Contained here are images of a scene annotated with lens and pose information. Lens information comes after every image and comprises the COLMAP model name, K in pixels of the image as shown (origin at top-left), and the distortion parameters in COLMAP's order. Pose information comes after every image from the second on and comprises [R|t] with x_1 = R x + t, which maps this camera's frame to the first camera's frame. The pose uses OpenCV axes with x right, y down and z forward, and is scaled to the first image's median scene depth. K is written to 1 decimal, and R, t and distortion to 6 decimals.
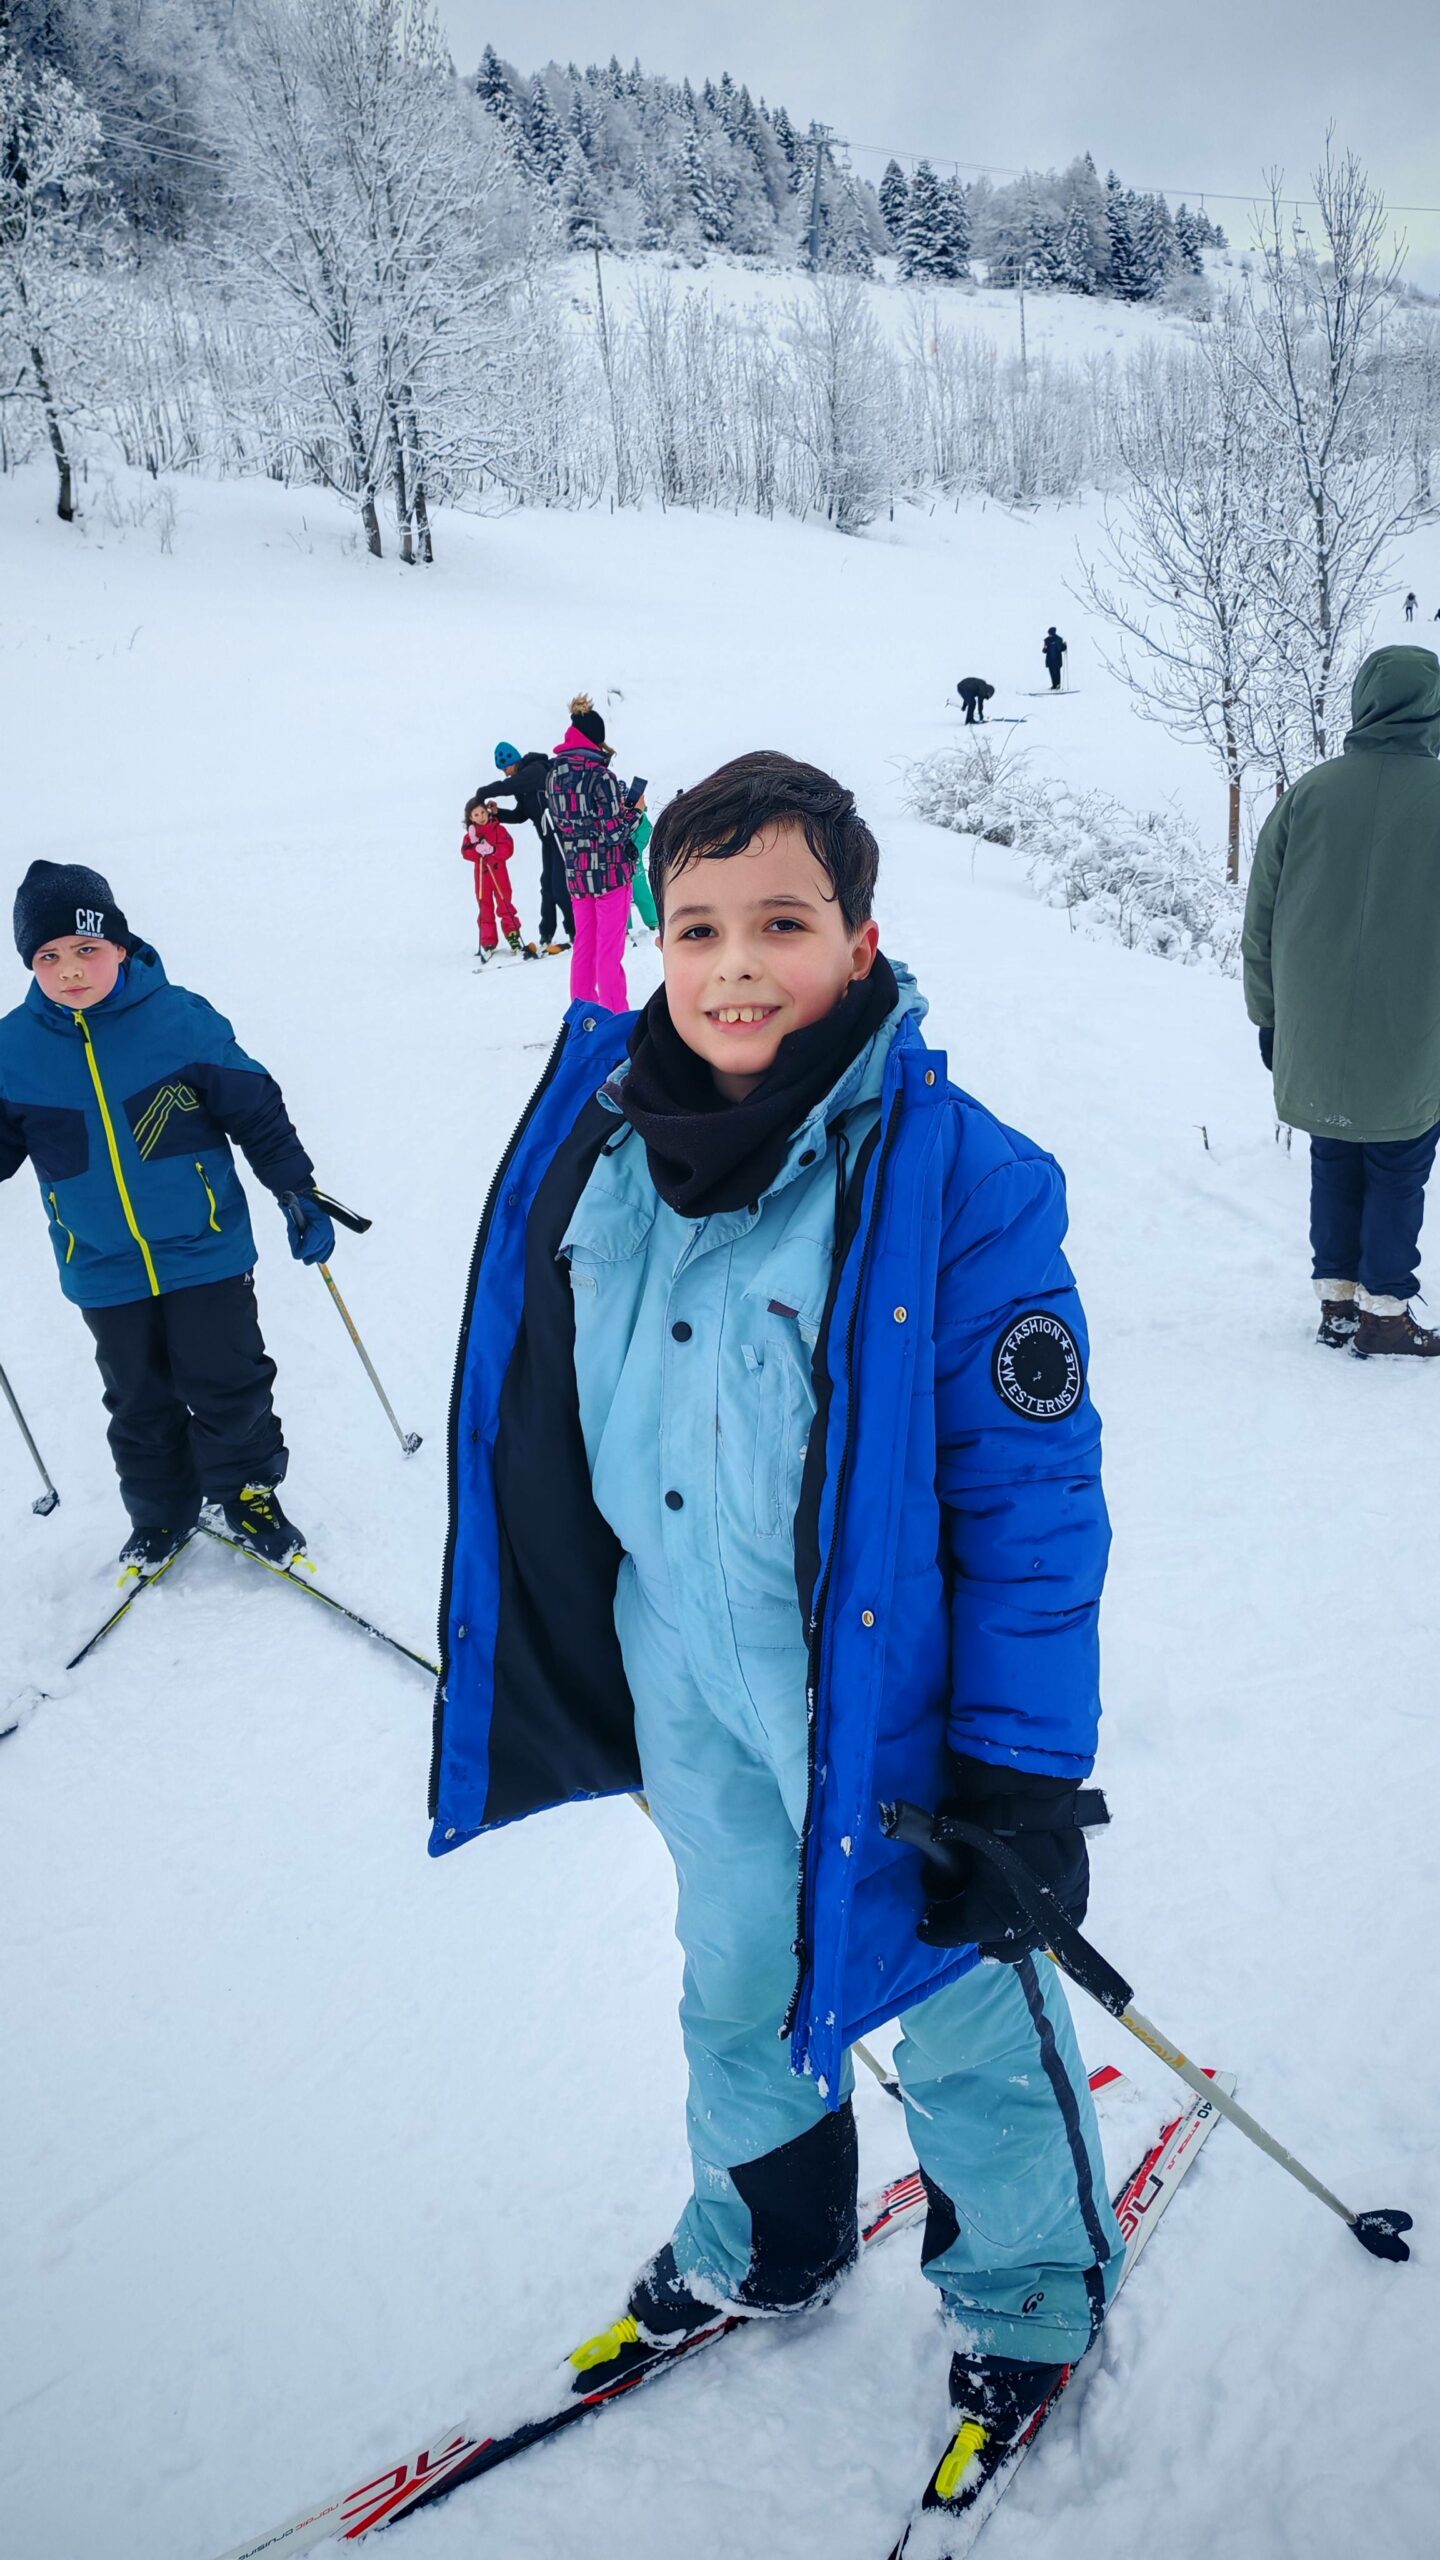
lens RADIAL K [[1958.6, 0, 675.5], [0, 1958.6, 1248.6], [0, 0, 1]] dist [-0.003840, 0.029343]
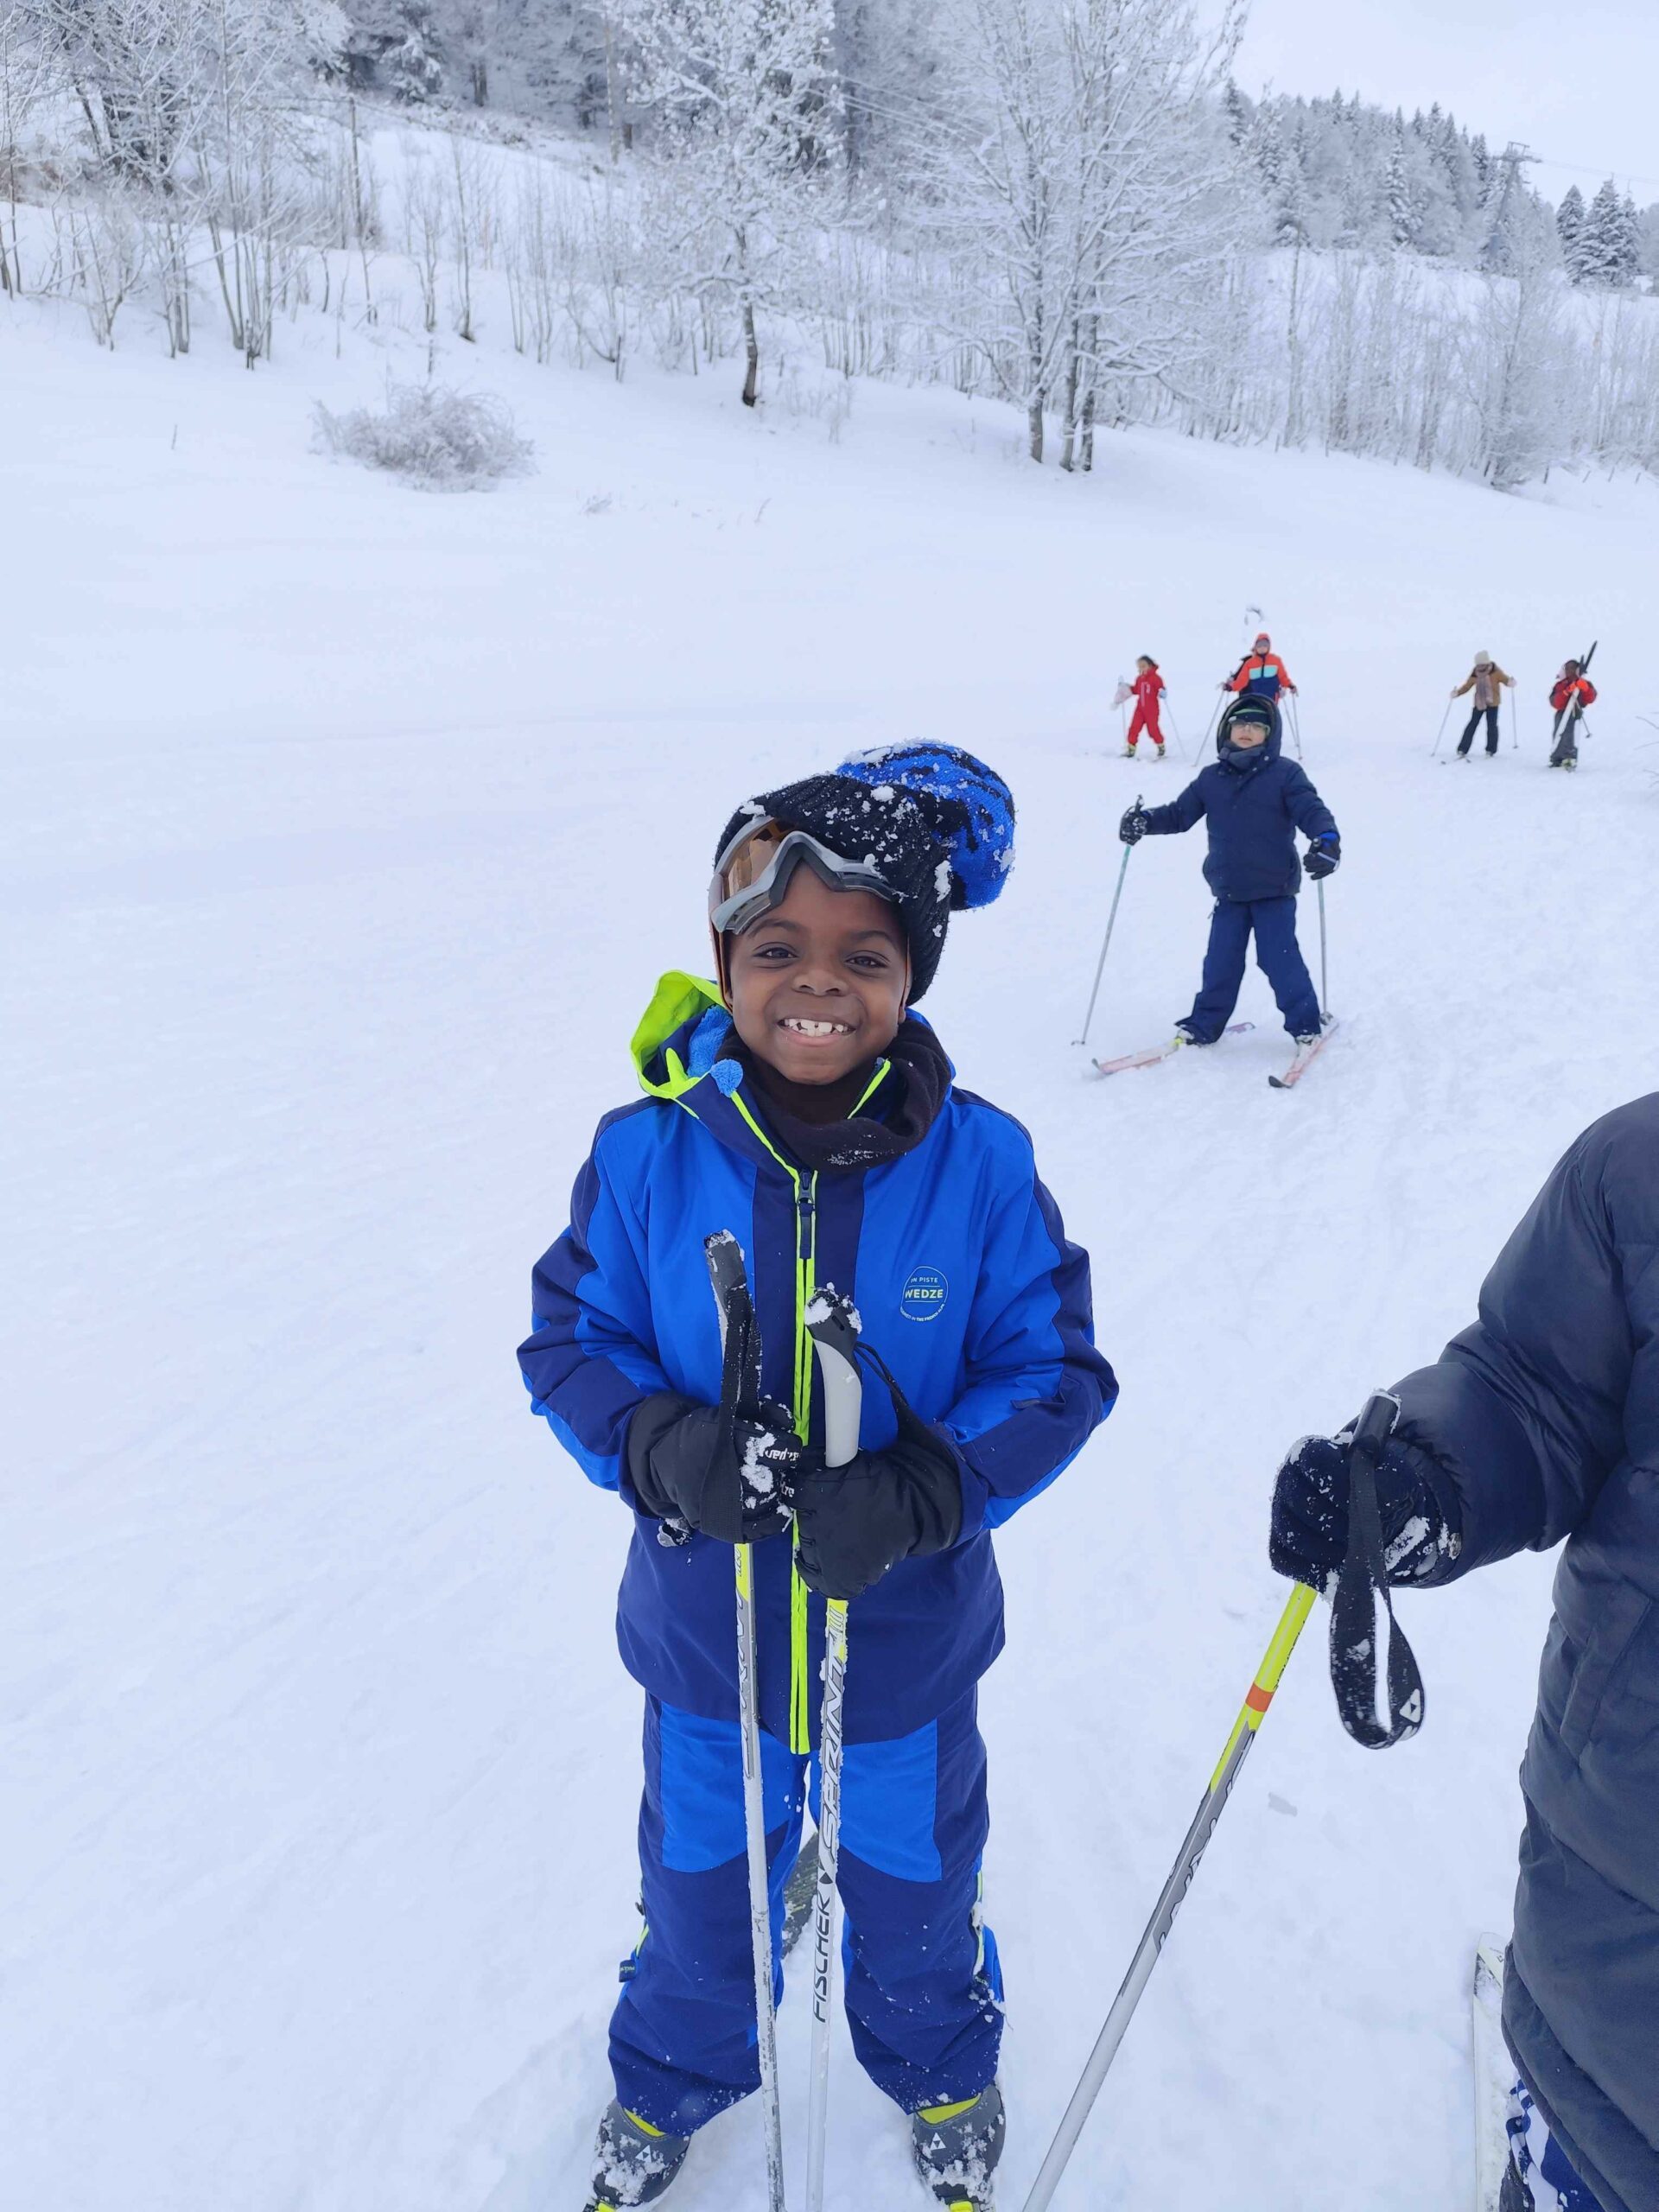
lens RADIAL K [[1482.7, 0, 818.3], [0, 1482.7, 1134.0], [0, 0, 1]] dist [0.009930, -0.027798]
pose [[0.953504, 0.170917, -0.248230, -0.005290], [-0.156186, 0.984641, 0.078024, -0.029689], [0.257754, -0.035626, 0.965554, 0.123707]]
